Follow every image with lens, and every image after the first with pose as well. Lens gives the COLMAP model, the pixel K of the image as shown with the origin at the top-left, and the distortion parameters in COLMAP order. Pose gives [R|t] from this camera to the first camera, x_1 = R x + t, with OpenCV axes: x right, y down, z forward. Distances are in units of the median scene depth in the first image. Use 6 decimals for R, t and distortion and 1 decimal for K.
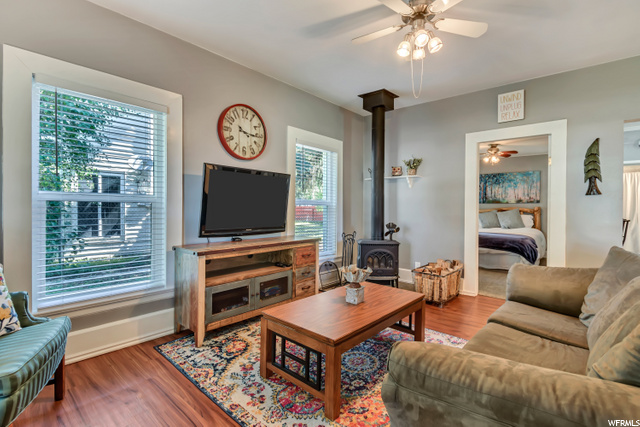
lens RADIAL K [[310.1, 0, 318.3], [0, 310.1, 212.6], [0, 0, 1]] dist [0.004660, -0.000030]
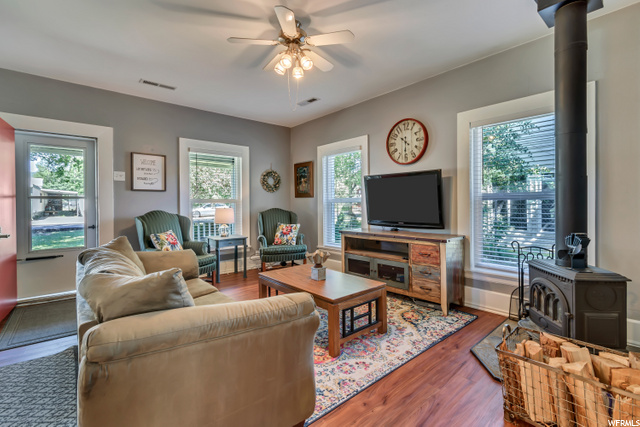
lens RADIAL K [[288.0, 0, 317.9], [0, 288.0, 208.4], [0, 0, 1]] dist [0.003346, -0.002126]
pose [[-0.154926, 0.010987, -0.987865, 0.916267], [-0.003909, 0.999924, 0.011734, -0.012932], [0.987918, 0.005679, -0.154871, 0.837216]]
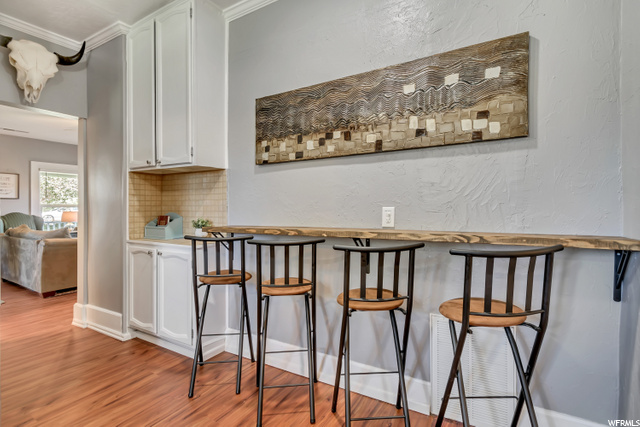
lens RADIAL K [[288.0, 0, 313.2], [0, 288.0, 213.3], [0, 0, 1]] dist [0.003346, -0.002126]
pose [[0.189205, 0.016147, -0.981805, 1.768077], [-0.005875, 0.999866, 0.015312, -0.020886], [0.981920, 0.002871, 0.189275, 1.368409]]
